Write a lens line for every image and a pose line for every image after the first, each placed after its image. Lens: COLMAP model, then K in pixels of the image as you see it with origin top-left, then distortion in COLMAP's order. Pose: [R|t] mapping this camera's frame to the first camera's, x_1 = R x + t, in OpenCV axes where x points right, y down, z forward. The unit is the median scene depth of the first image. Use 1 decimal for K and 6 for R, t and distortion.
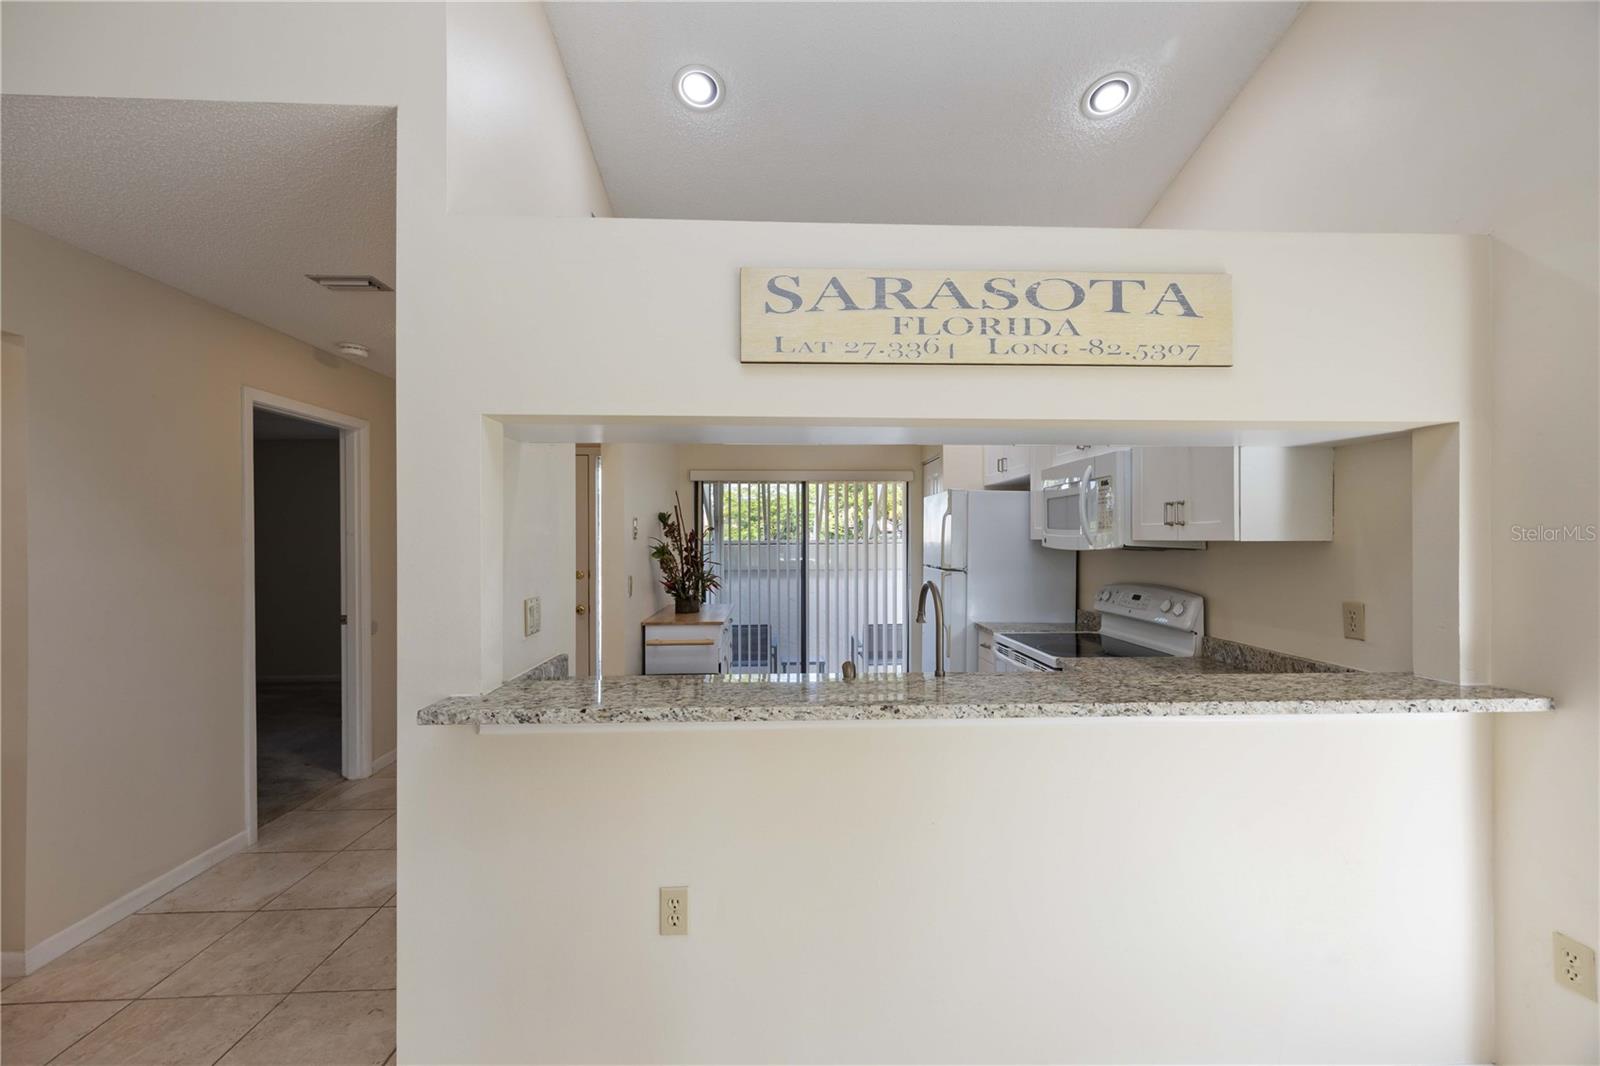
lens RADIAL K [[618.8, 0, 788.4], [0, 618.8, 534.6], [0, 0, 1]] dist [-0.000631, -0.000059]
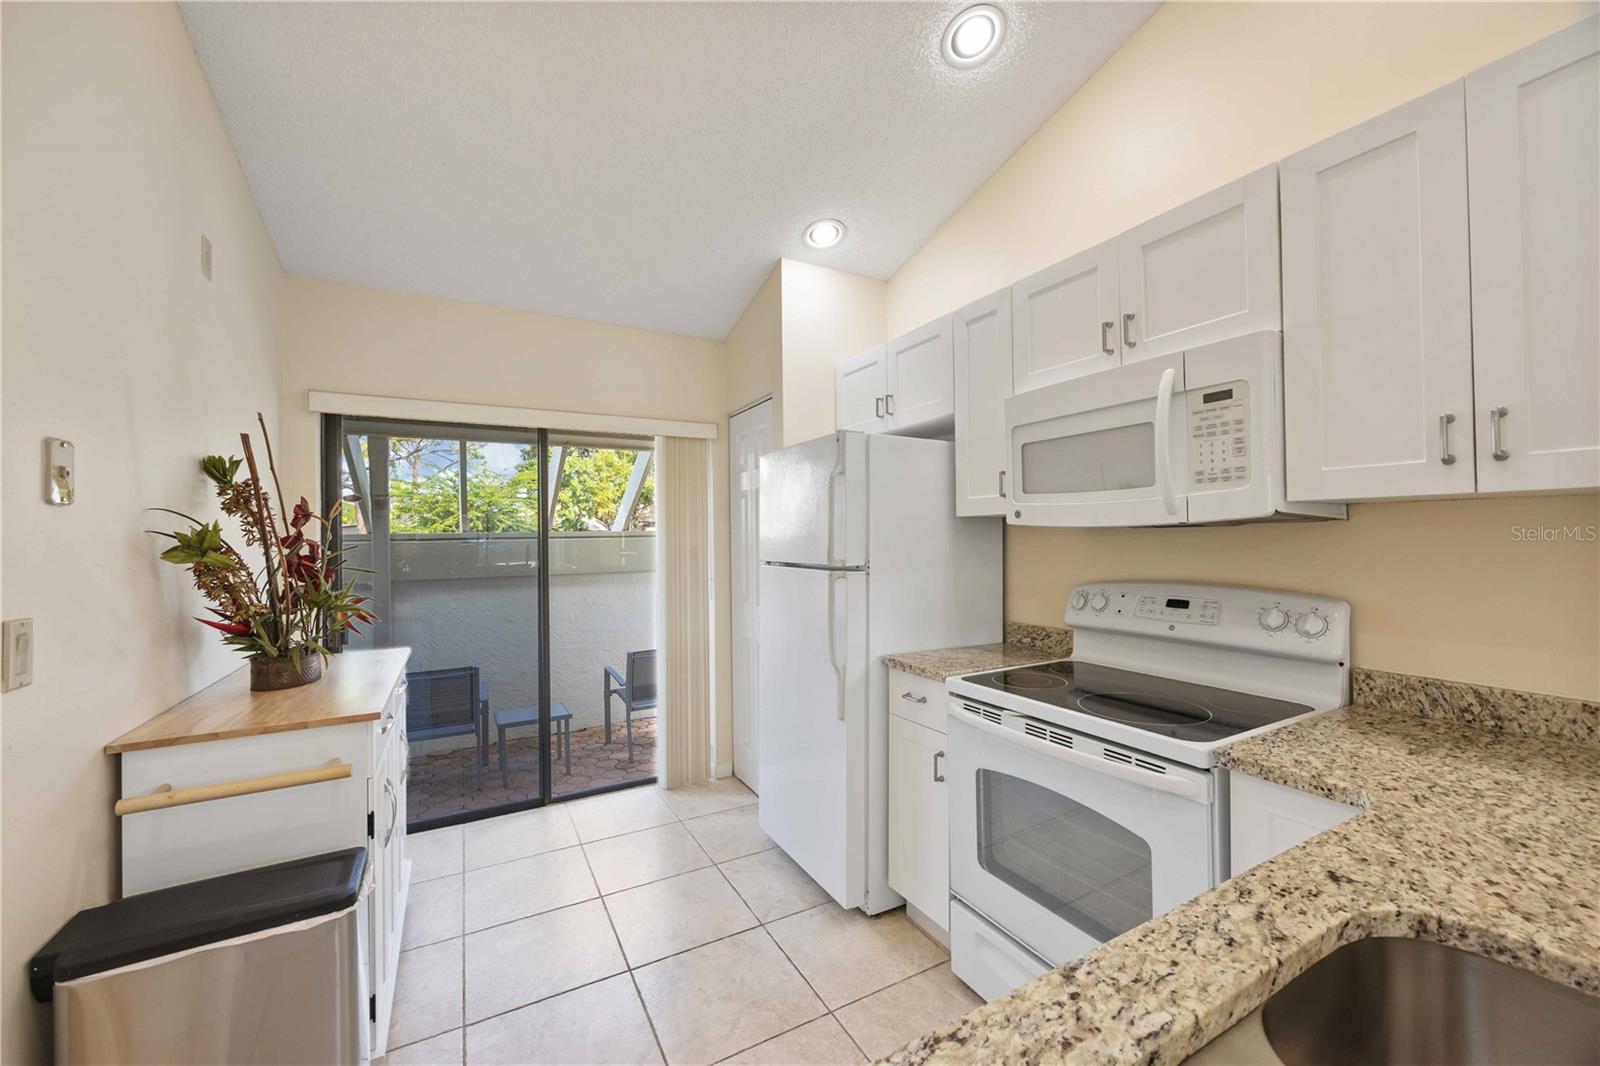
lens RADIAL K [[618.8, 0, 788.4], [0, 618.8, 534.6], [0, 0, 1]] dist [-0.000631, -0.000059]
pose [[0.894728, -0.006975, 0.446557, -0.045782], [0.006824, 0.999975, 0.001946, 0.023418], [-0.446559, 0.001306, 0.894753, 0.506105]]
